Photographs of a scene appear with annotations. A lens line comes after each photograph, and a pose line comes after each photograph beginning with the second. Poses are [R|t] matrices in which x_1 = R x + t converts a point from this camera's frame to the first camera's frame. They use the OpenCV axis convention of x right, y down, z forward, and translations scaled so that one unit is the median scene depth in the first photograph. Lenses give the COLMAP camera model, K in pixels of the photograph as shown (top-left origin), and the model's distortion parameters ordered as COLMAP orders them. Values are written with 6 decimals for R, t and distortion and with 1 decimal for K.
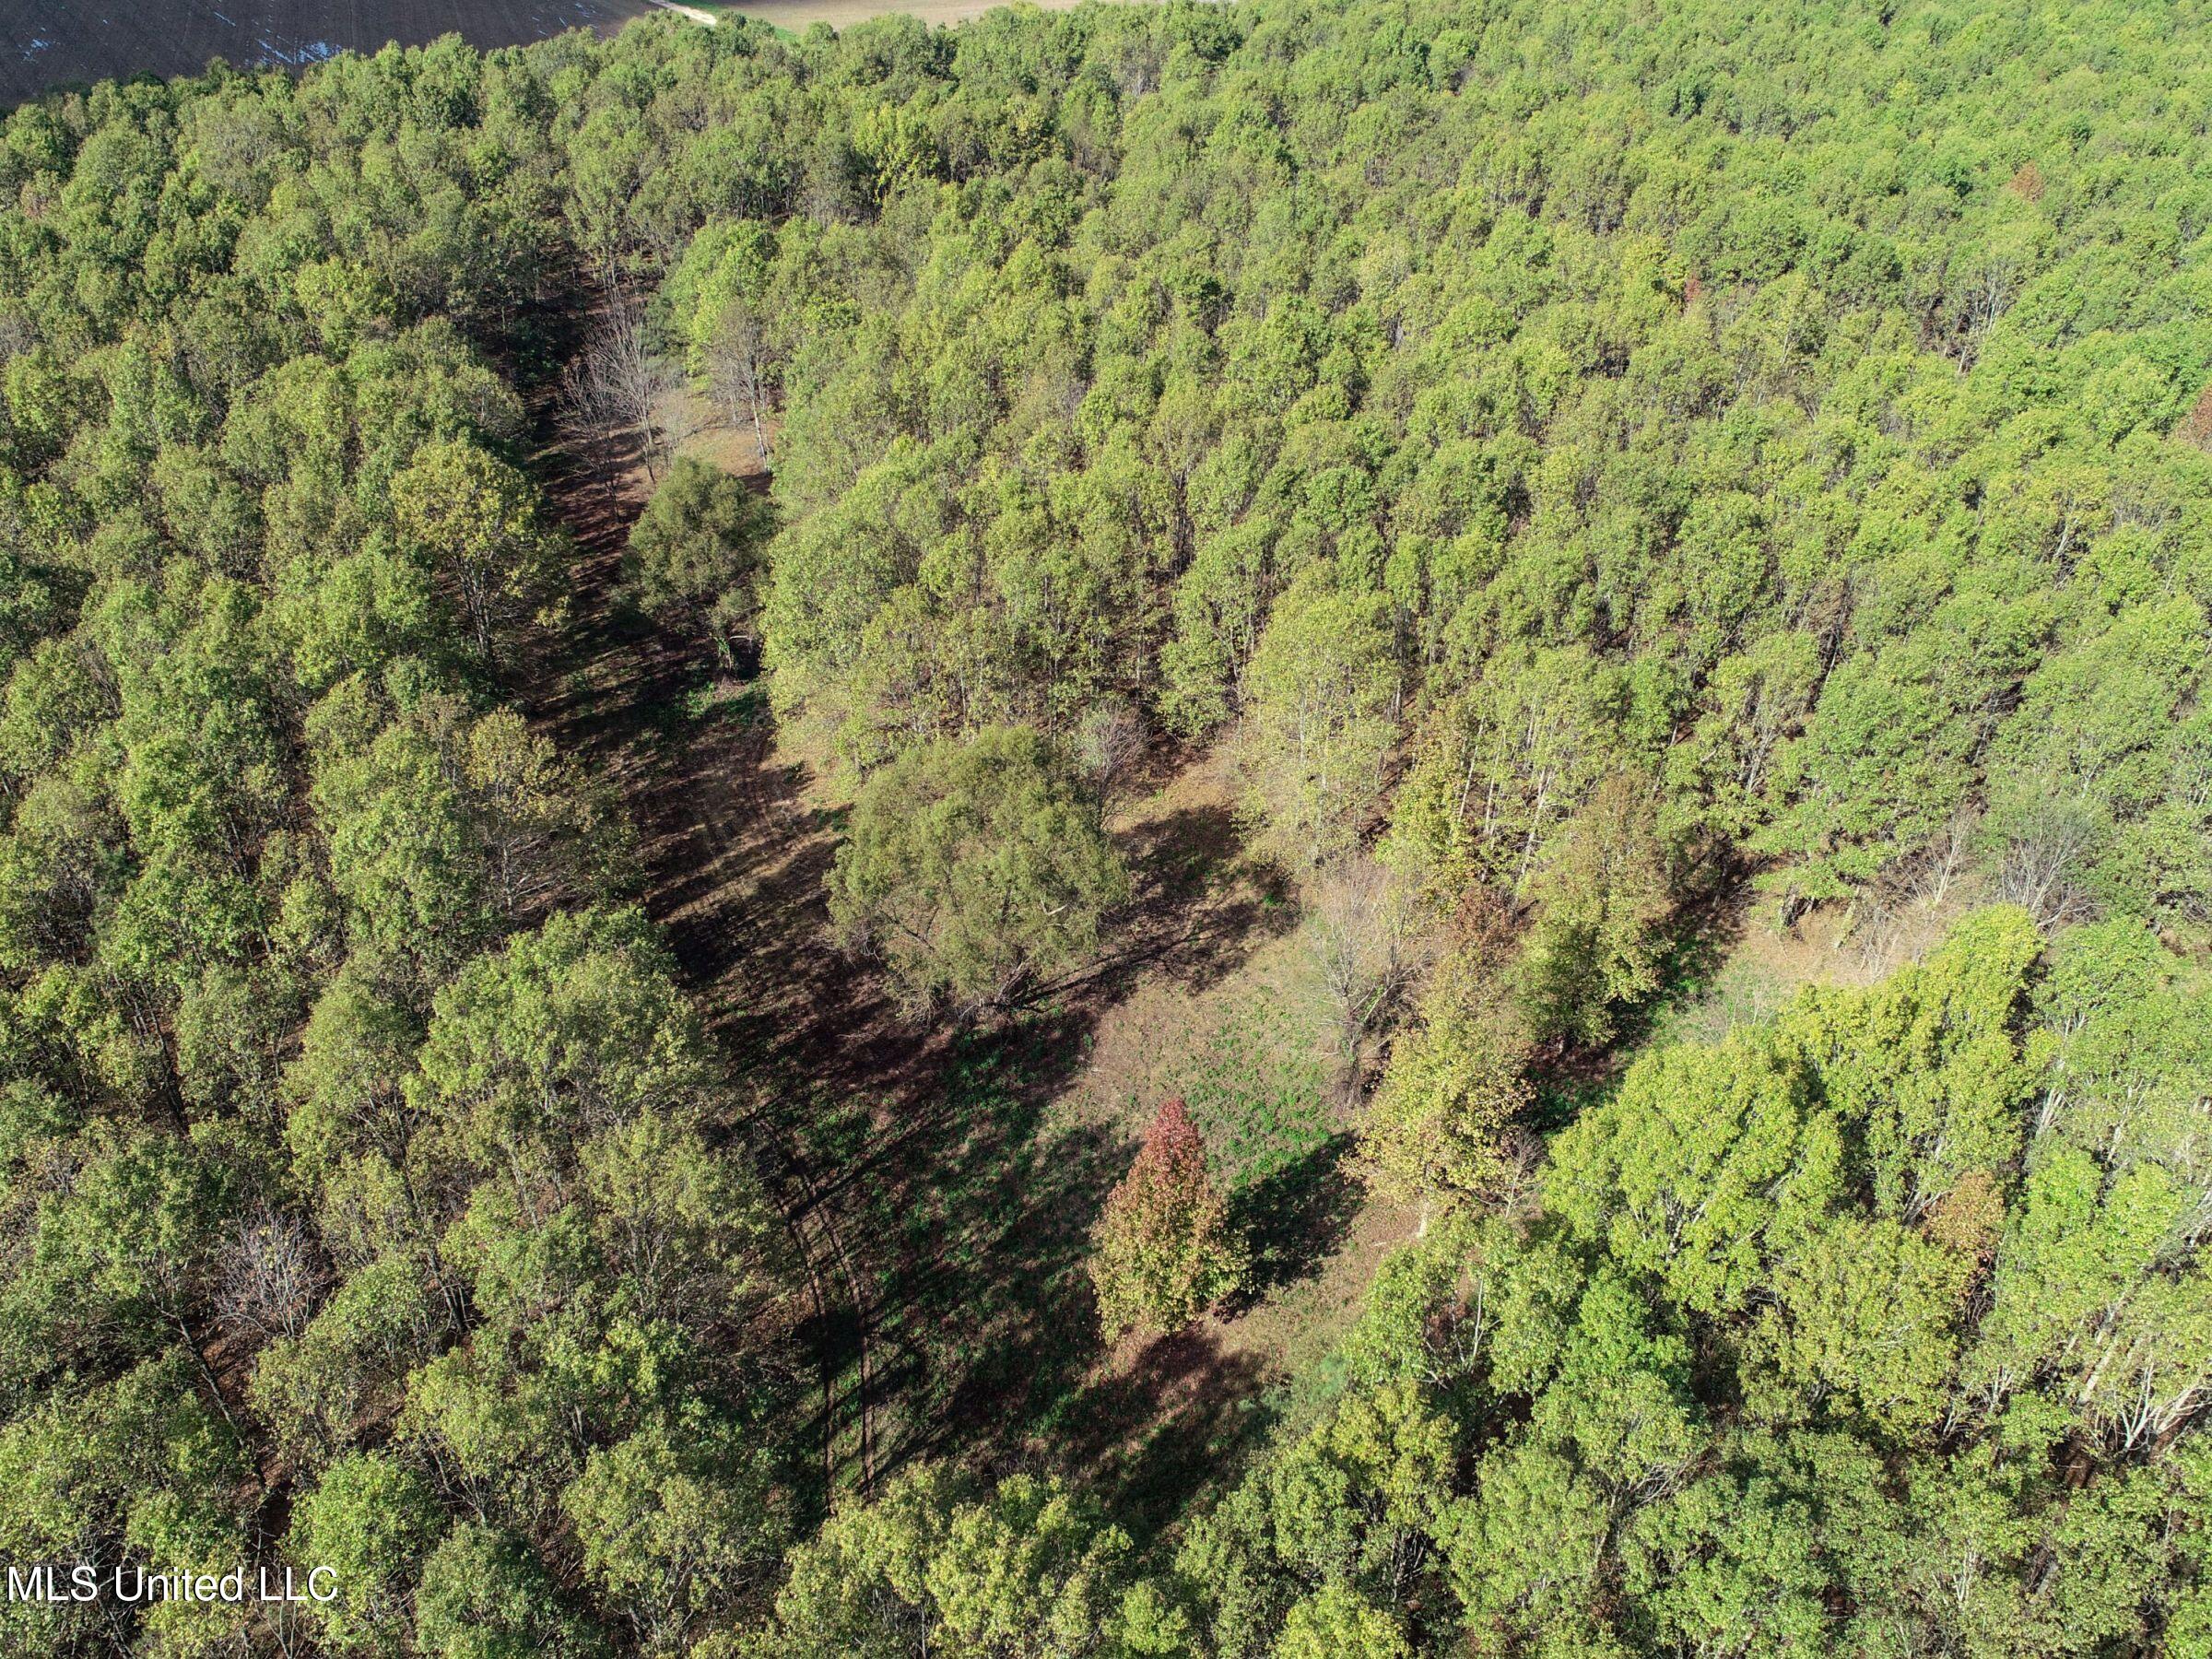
lens RADIAL K [[1671.2, 0, 1106.0], [0, 1671.2, 829.5], [0, 0, 1]] dist [-0.009369, -0.006021]
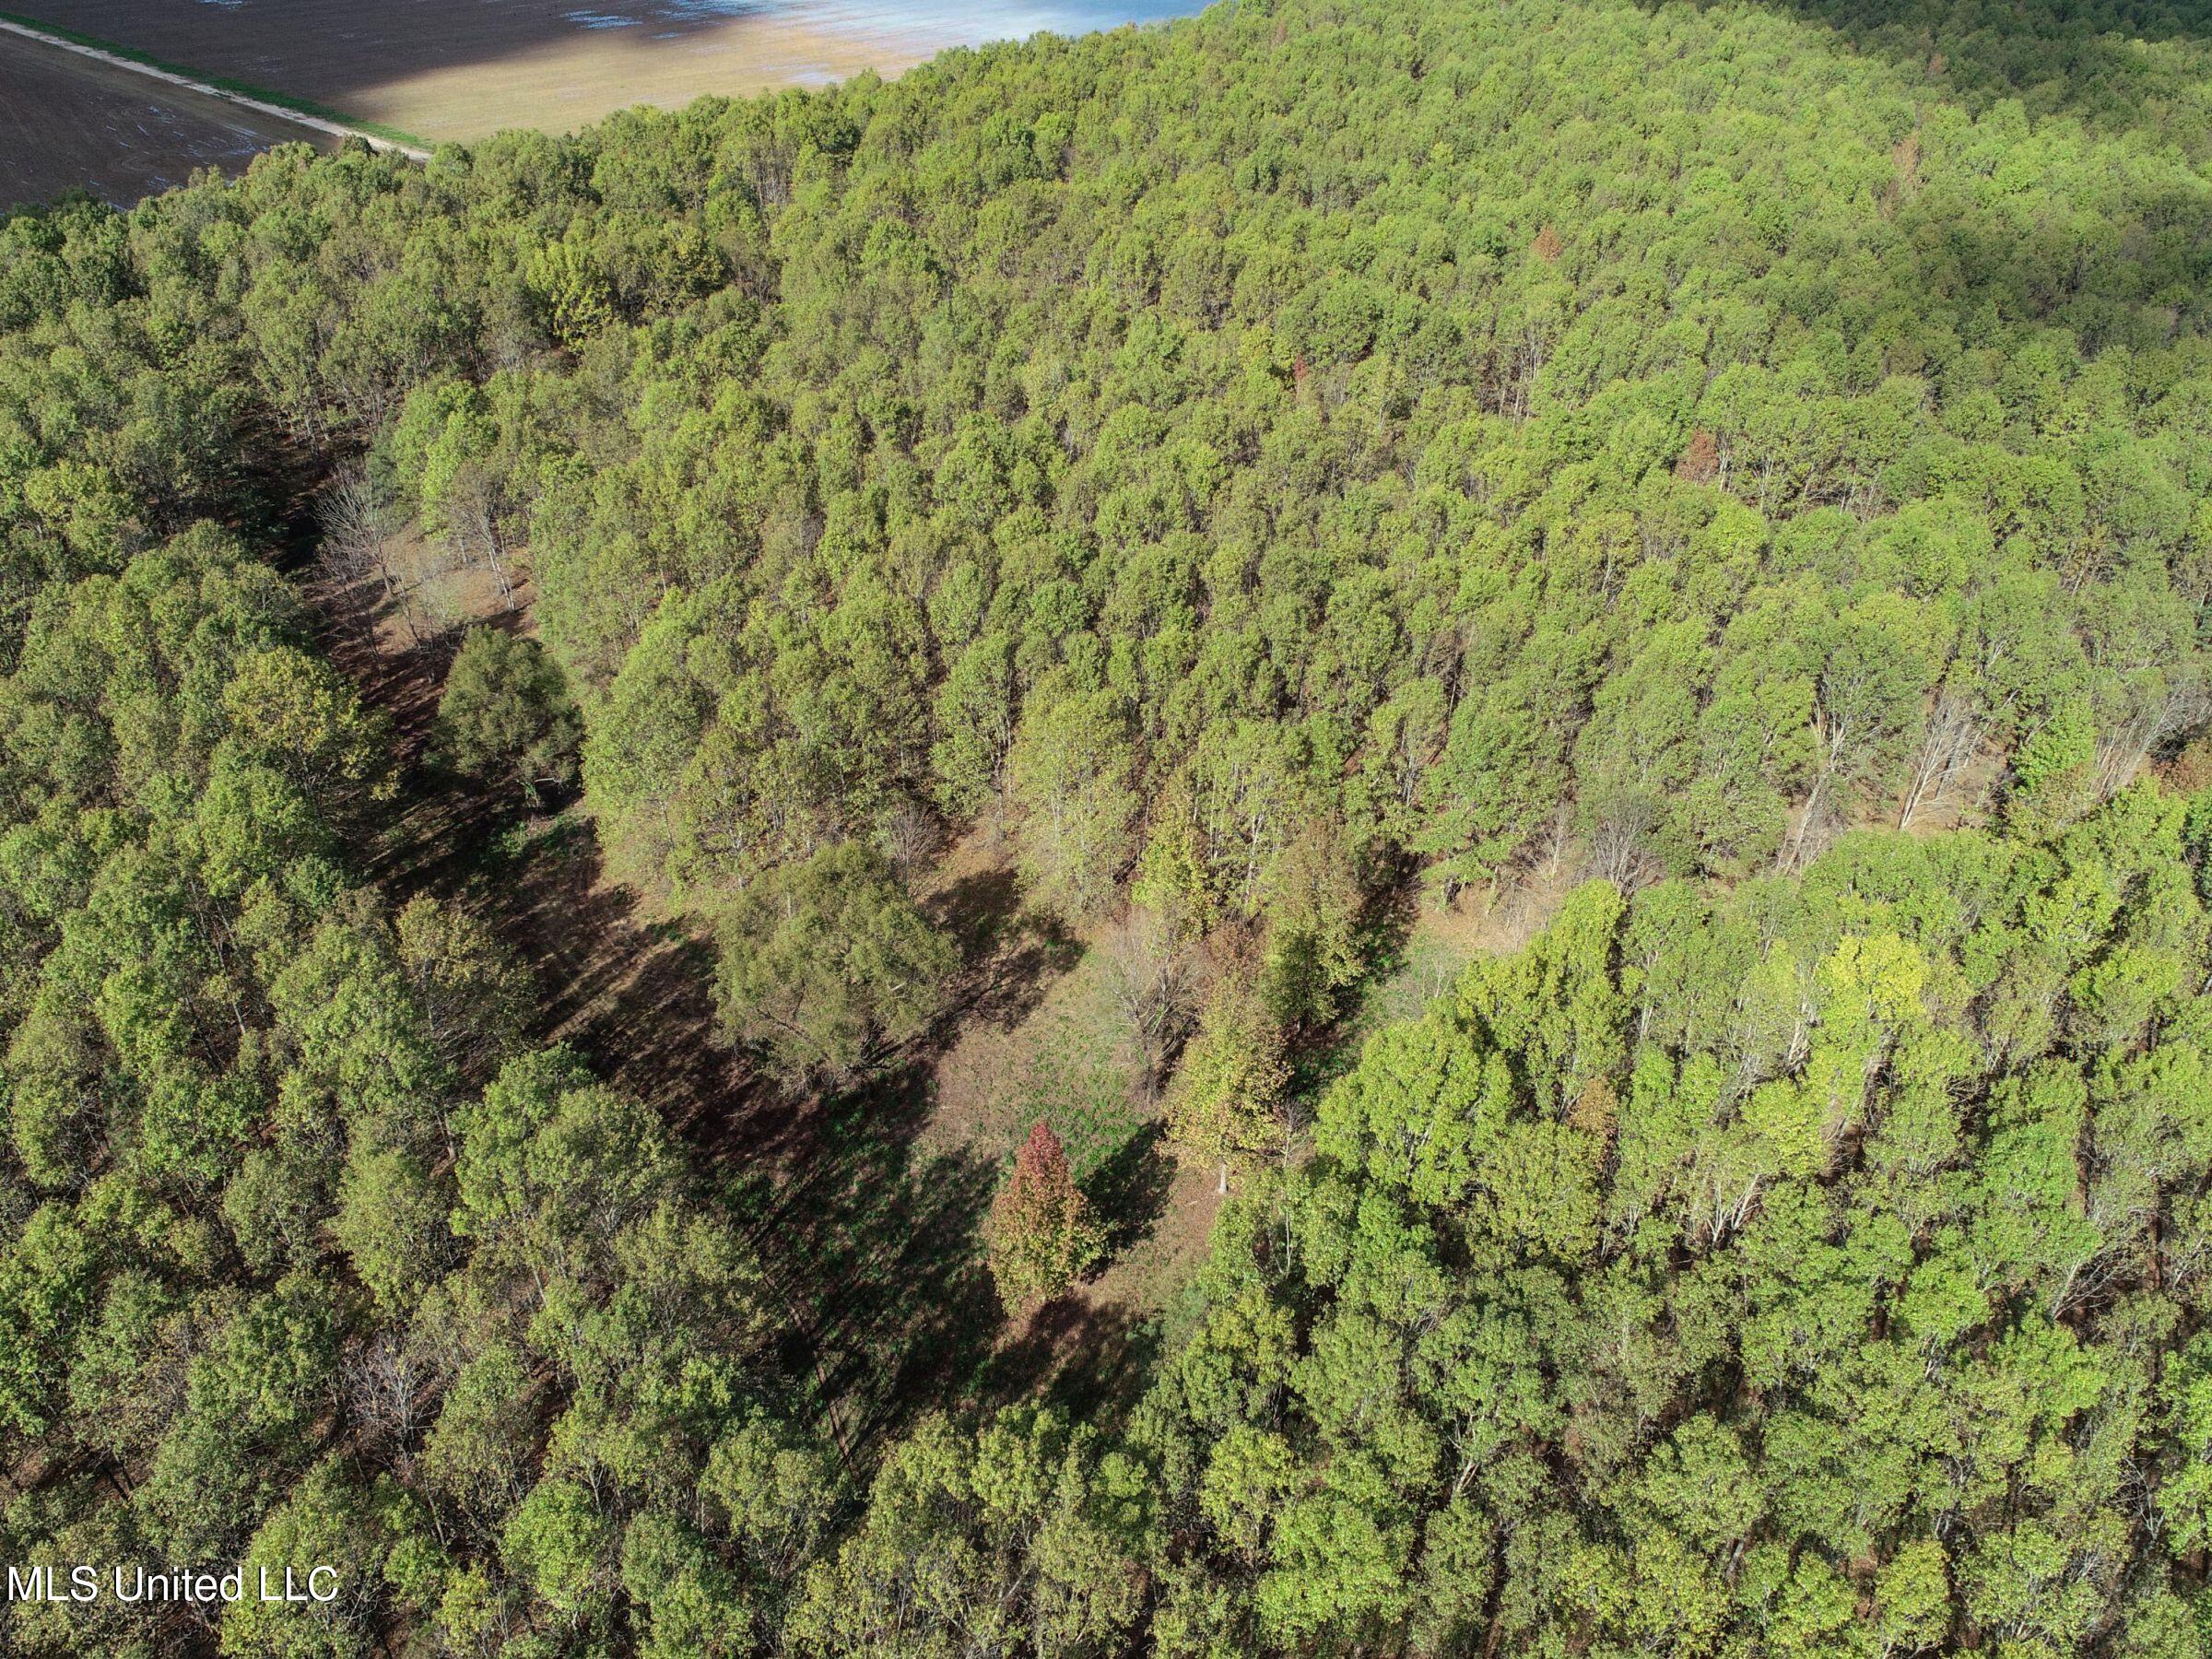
lens RADIAL K [[1671.2, 0, 1106.0], [0, 1671.2, 829.5], [0, 0, 1]] dist [-0.009369, -0.006021]
pose [[0.971062, -0.141899, 0.192103, -0.095205], [0.141503, 0.989811, 0.015852, -0.060173], [-0.192395, 0.011790, 0.981247, -0.229589]]
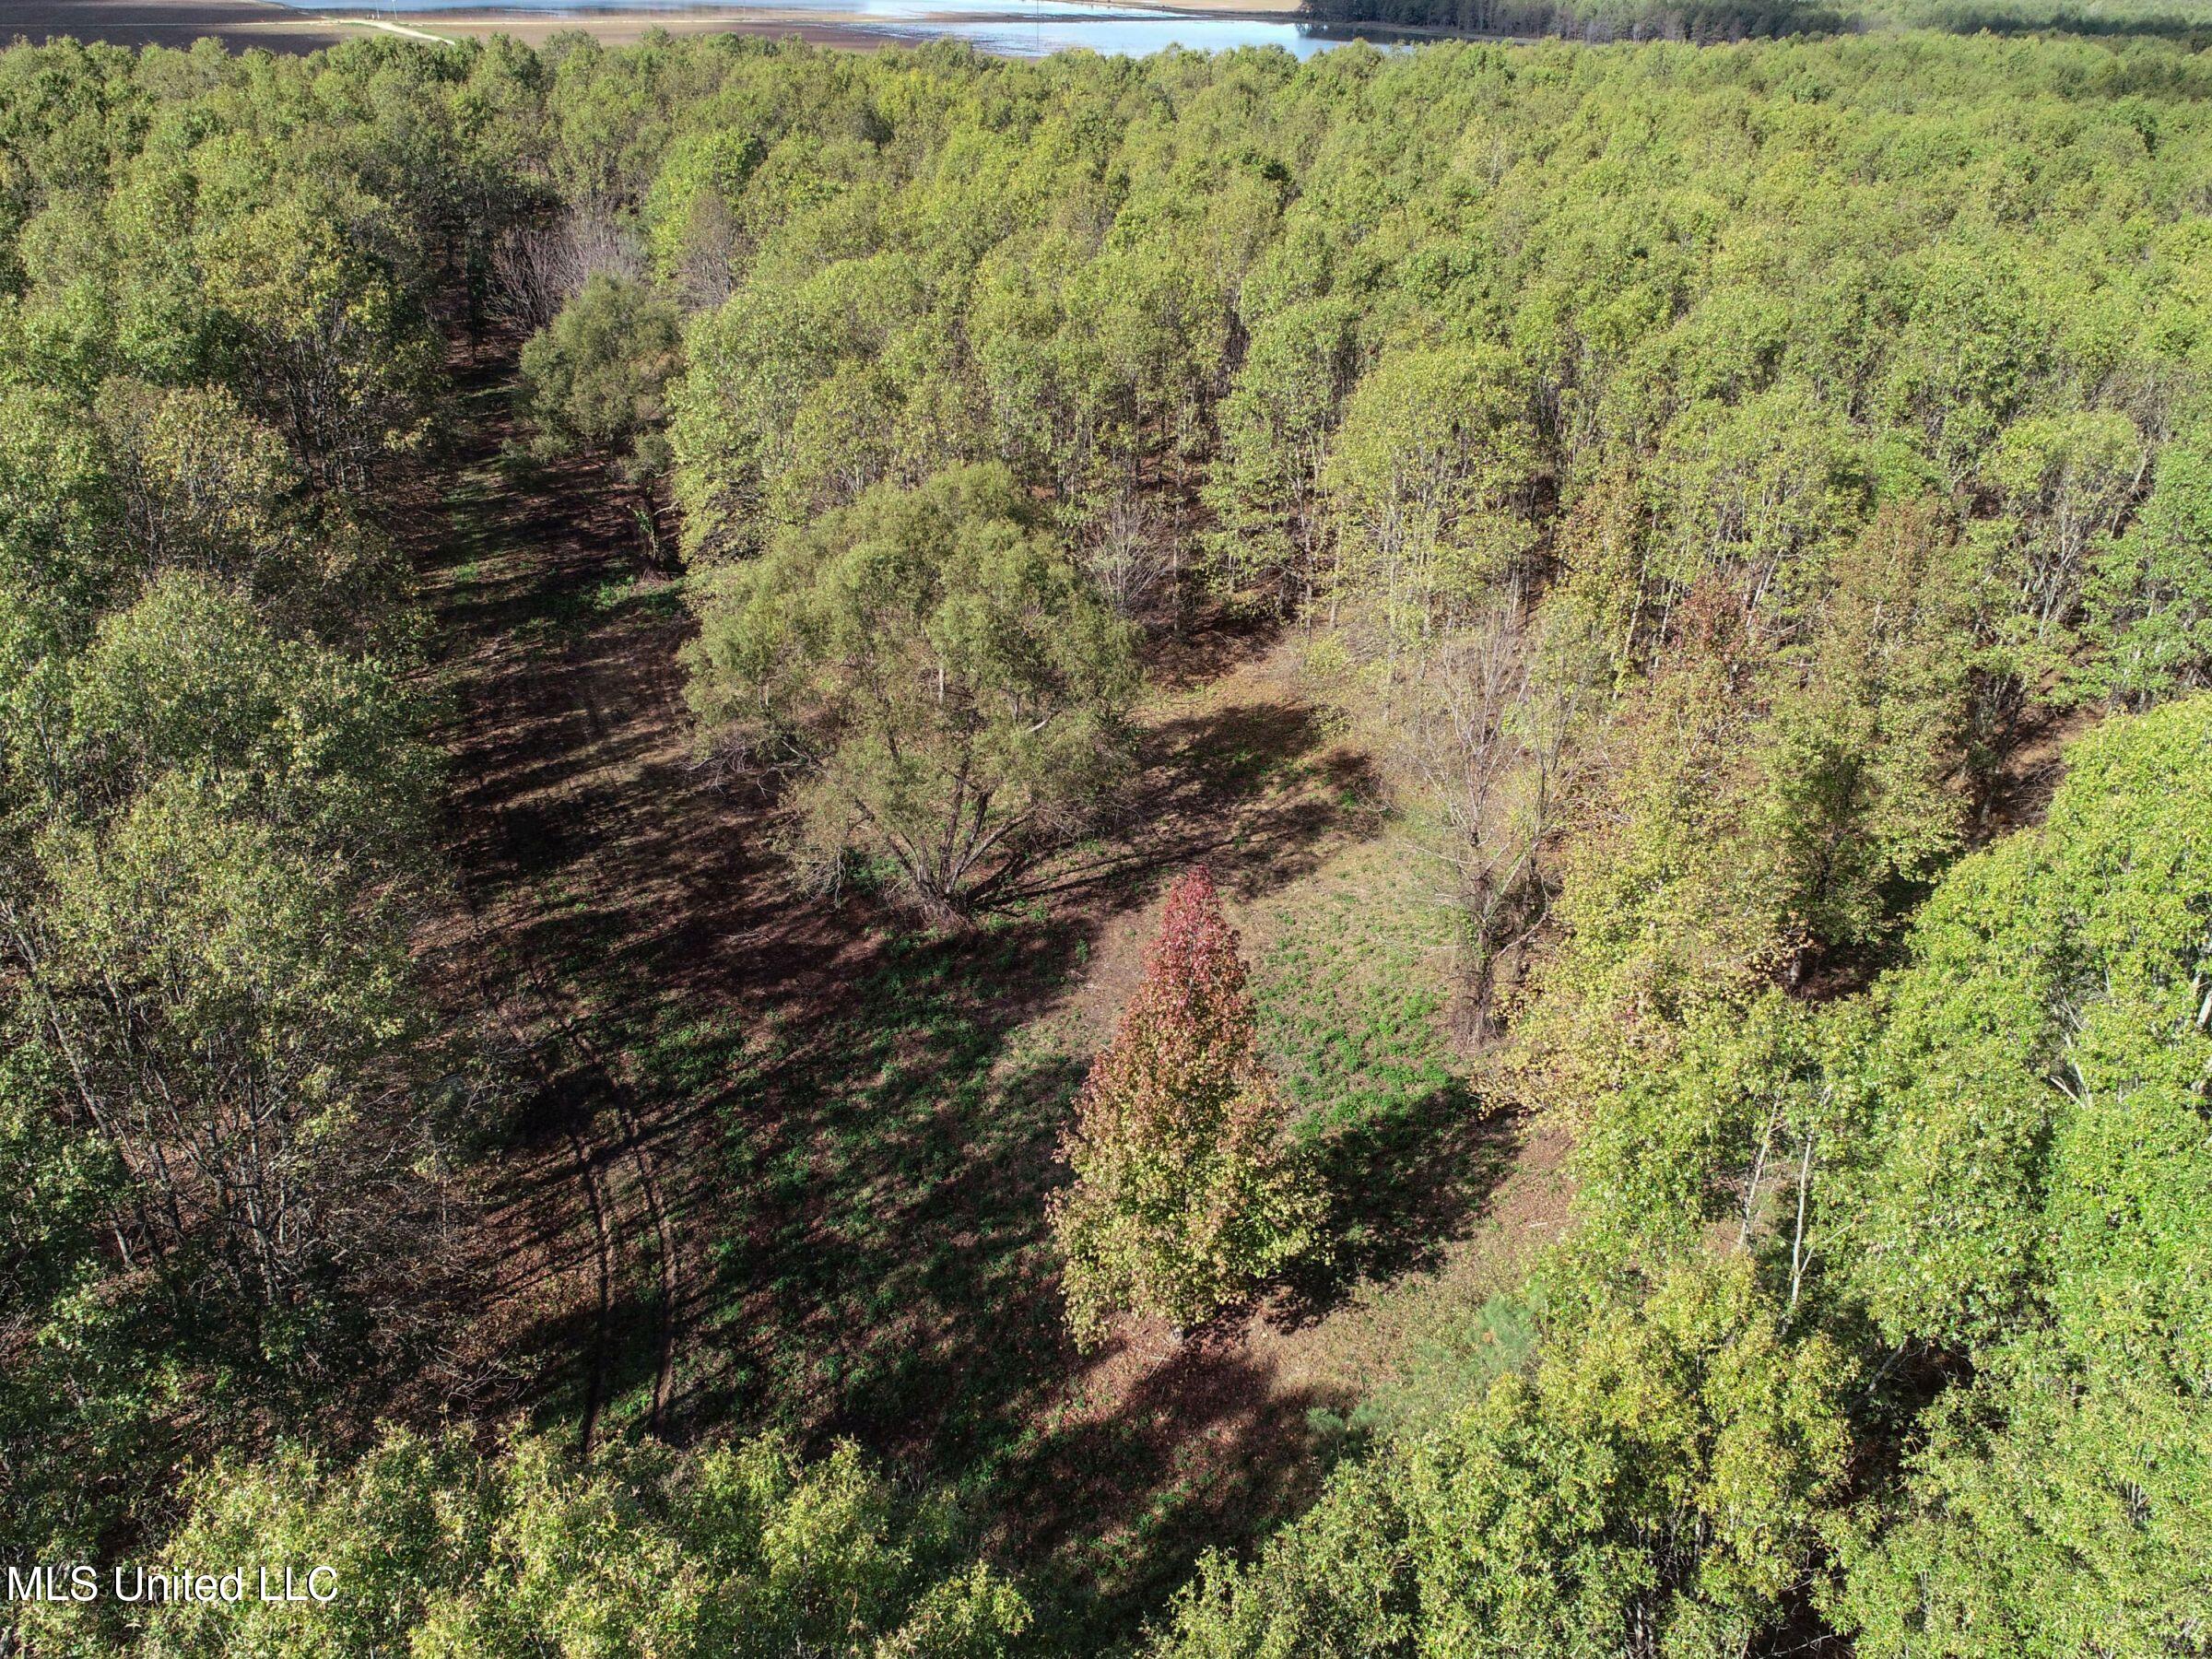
lens RADIAL K [[1679.5, 0, 1113.7], [0, 1679.5, 829.7], [0, 0, 1]] dist [-0.008981, -0.004174]
pose [[0.999315, 0.017597, -0.032549, 0.022778], [-0.021343, 0.992717, -0.118568, 0.156632], [0.030226, 0.119181, 0.992412, 0.320590]]
